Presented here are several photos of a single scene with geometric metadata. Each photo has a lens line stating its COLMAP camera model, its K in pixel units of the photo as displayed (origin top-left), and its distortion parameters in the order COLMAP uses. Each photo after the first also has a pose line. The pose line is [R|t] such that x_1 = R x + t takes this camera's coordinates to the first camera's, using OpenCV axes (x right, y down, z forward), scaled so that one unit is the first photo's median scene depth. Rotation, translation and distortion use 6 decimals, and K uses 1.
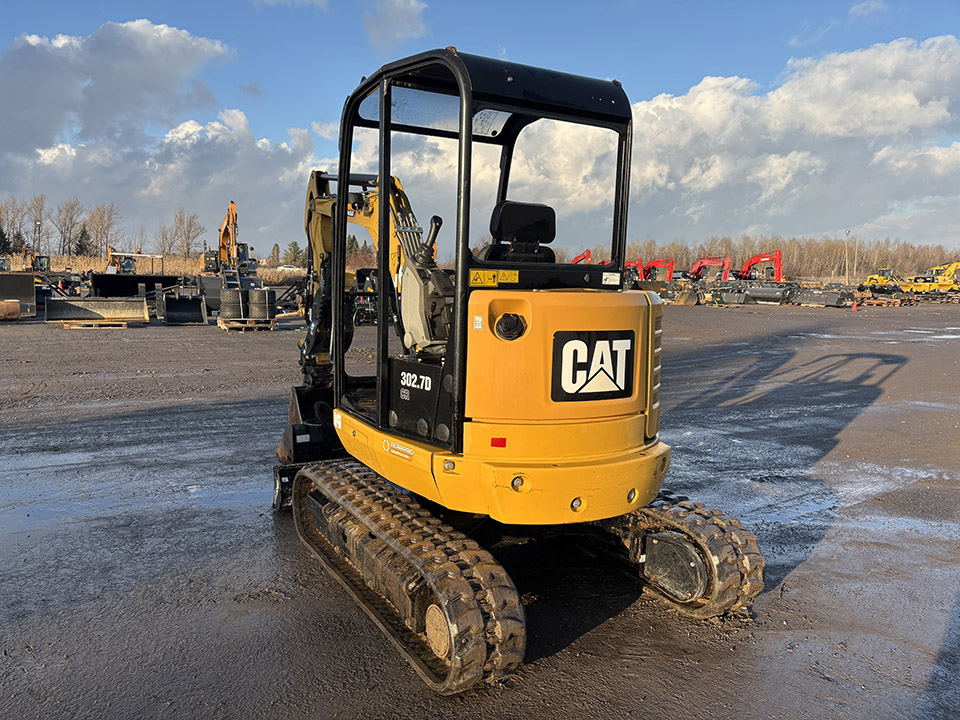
lens RADIAL K [[724.1, 0, 477.5], [0, 724.1, 365.6], [0, 0, 1]] dist [0.037480, -0.033248]
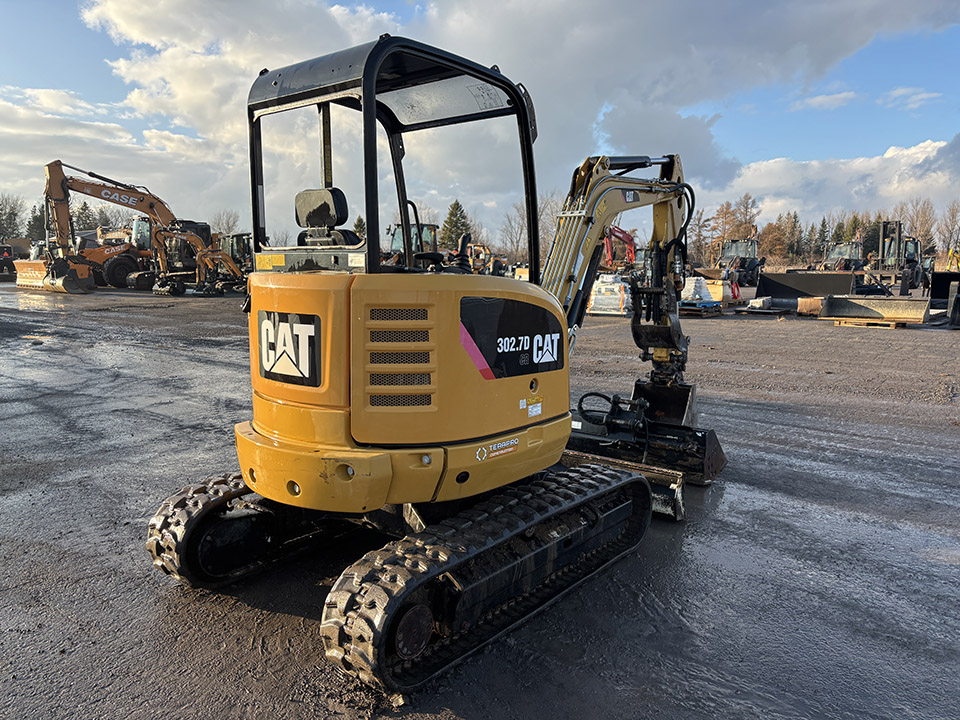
lens RADIAL K [[724.1, 0, 478.1], [0, 724.1, 364.7], [0, 0, 1]] dist [0.037480, -0.033248]
pose [[0.338122, 0.102753, -0.935476, 0.228035], [-0.106381, 0.991824, 0.070492, -0.014428], [0.935070, 0.075682, 0.346288, 0.172813]]
